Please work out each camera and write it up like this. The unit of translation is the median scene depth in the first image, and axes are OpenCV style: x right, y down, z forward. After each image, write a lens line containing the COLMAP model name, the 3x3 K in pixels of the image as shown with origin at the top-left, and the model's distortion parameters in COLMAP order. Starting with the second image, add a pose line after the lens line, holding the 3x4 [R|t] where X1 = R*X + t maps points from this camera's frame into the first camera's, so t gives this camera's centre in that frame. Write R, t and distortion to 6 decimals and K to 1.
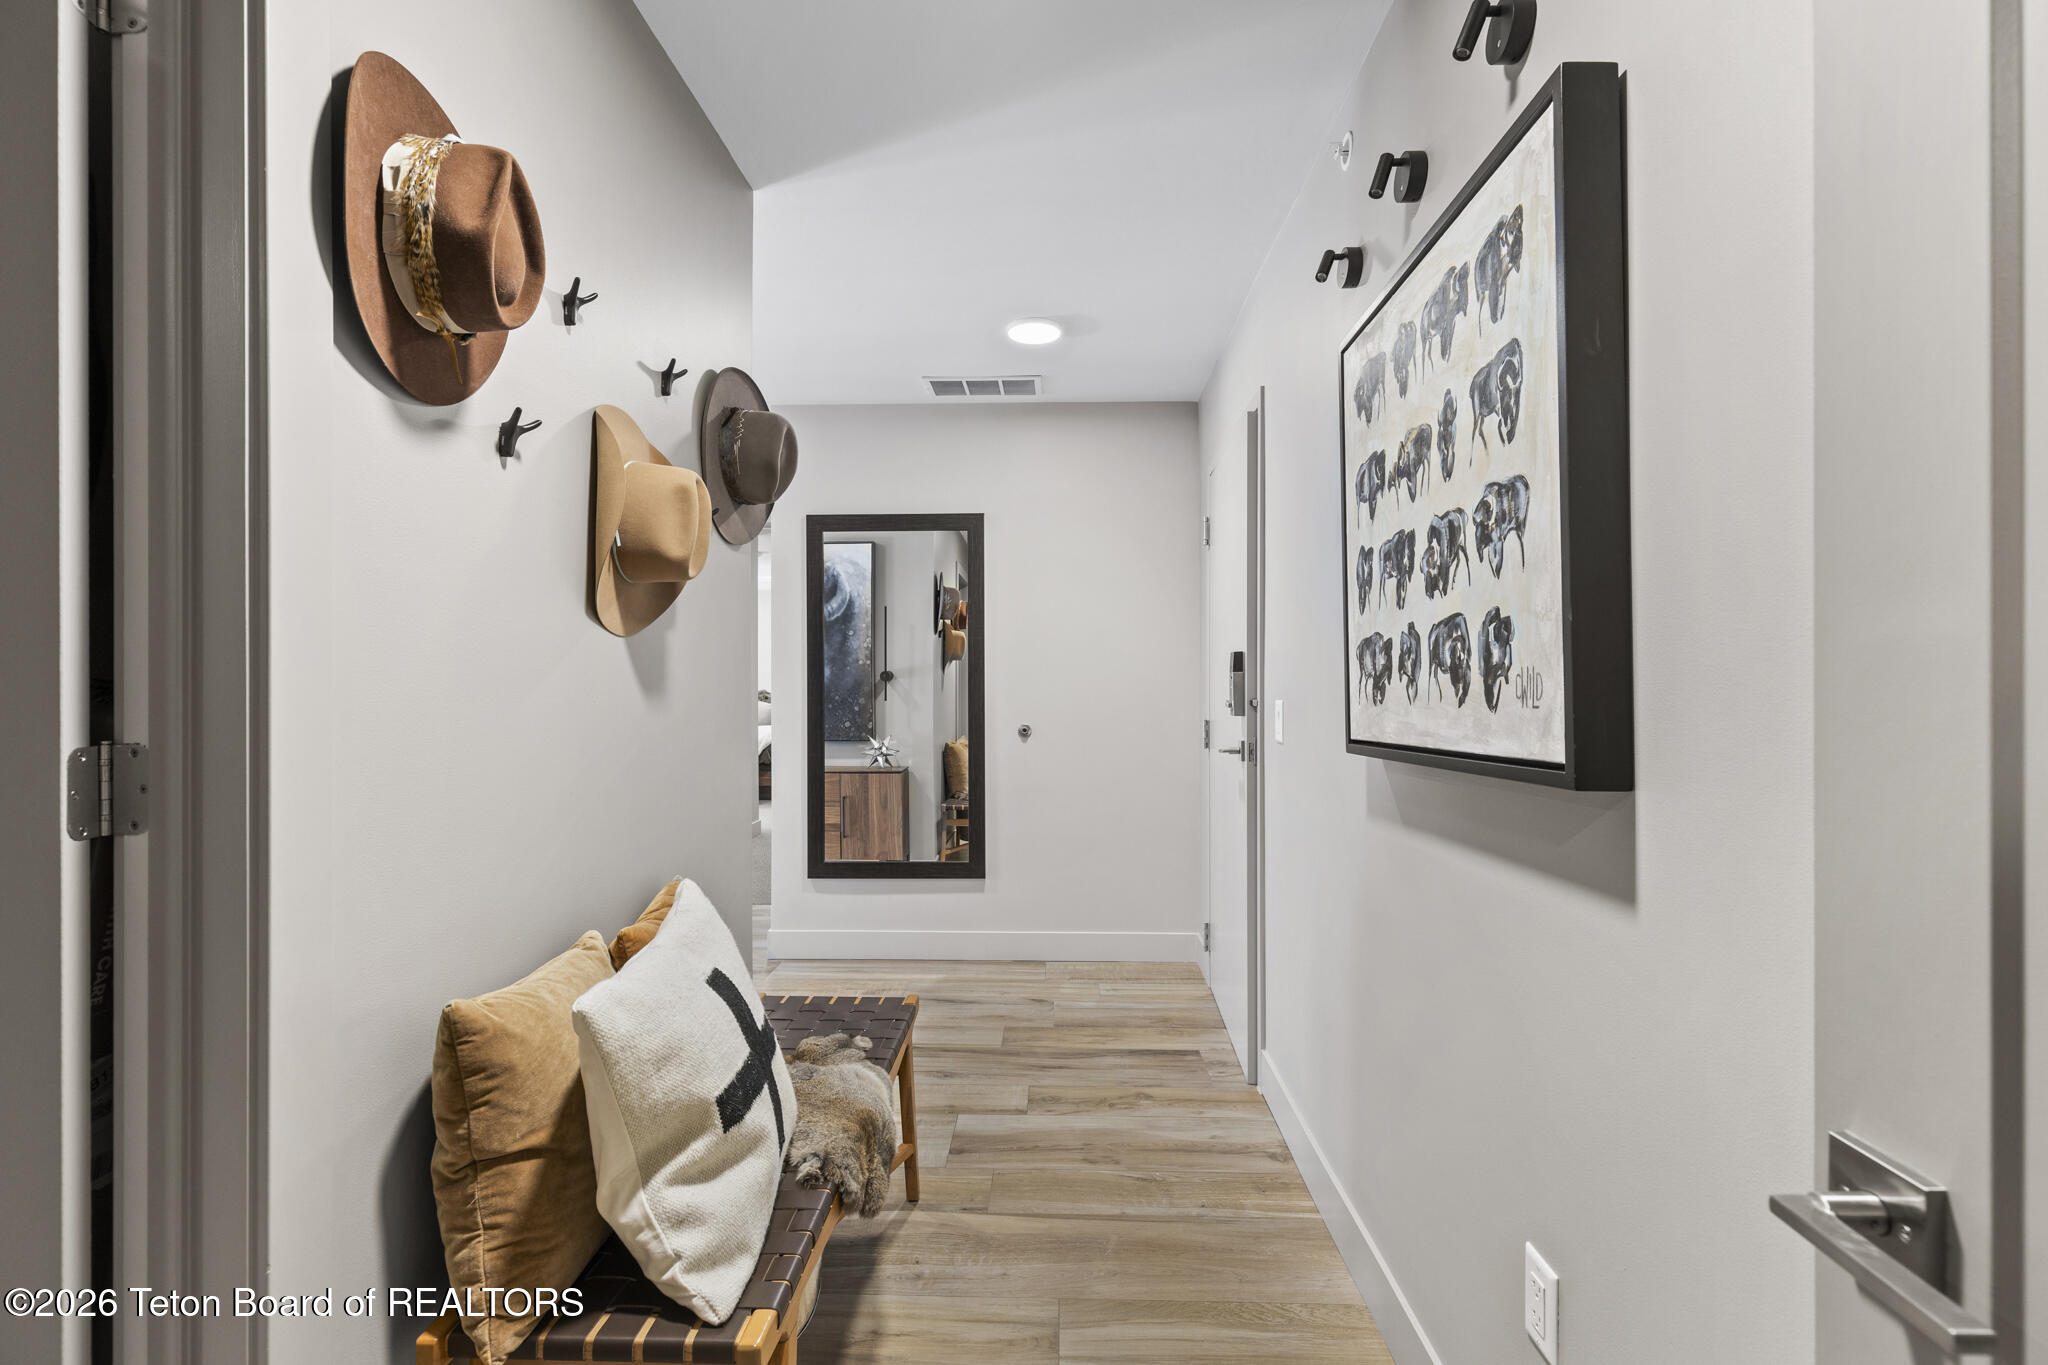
lens RADIAL K [[926.6, 0, 1028.0], [0, 926.6, 679.1], [0, 0, 1]] dist [-0.001459, -0.001543]
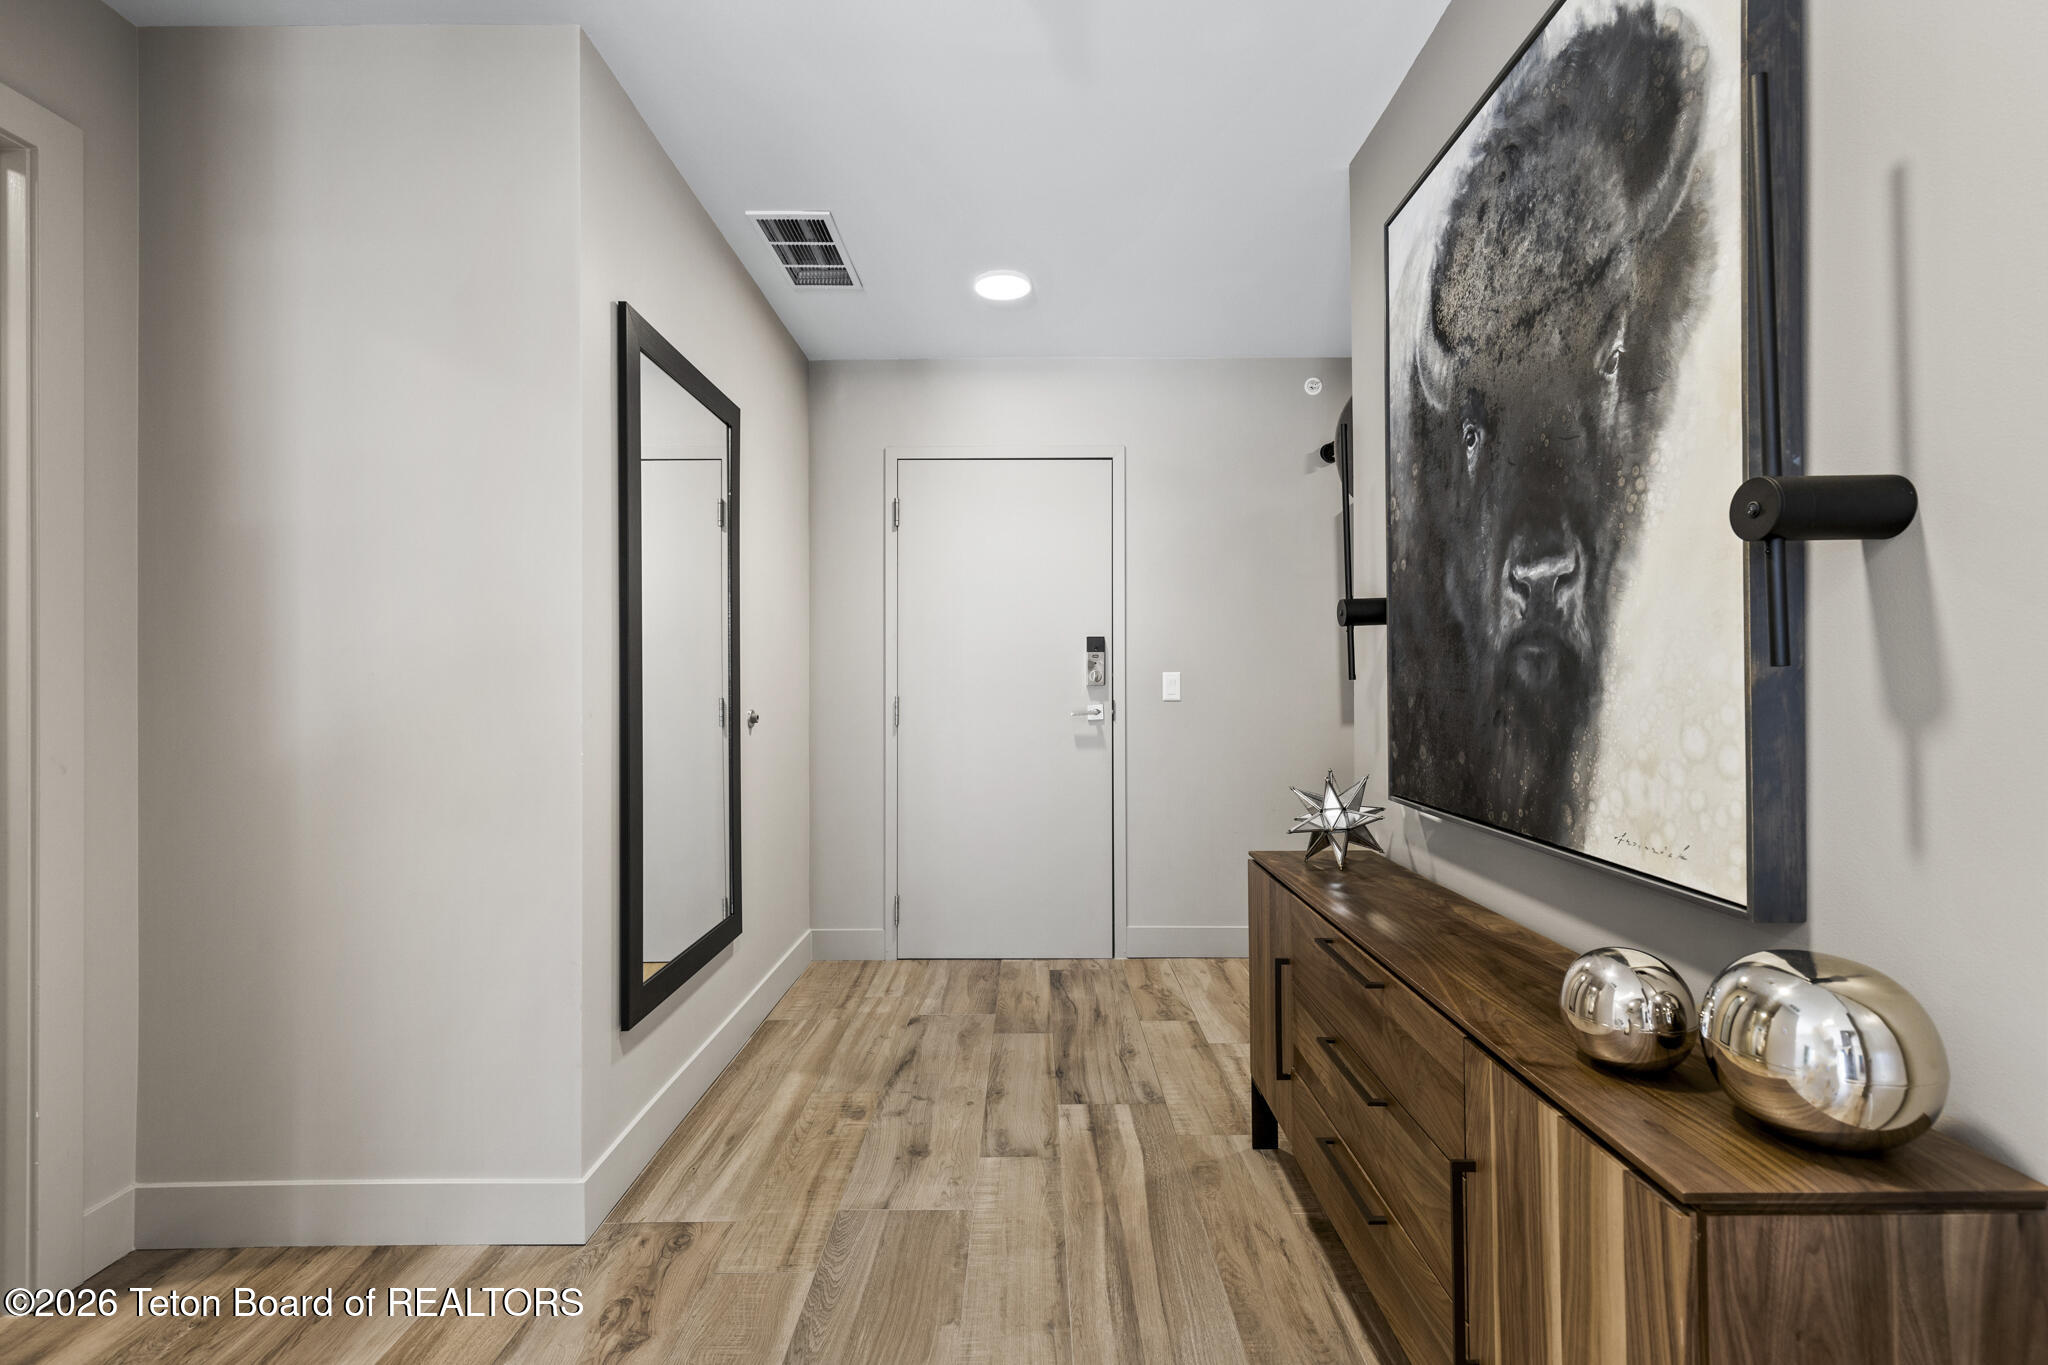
lens RADIAL K [[926.6, 0, 1027.3], [0, 926.6, 680.0], [0, 0, 1]] dist [-0.001459, -0.001543]
pose [[-0.028712, 0.003222, 0.999583, -0.893736], [0.006322, 0.999975, -0.003042, 0.033151], [-0.999568, 0.006232, -0.028732, 0.956160]]
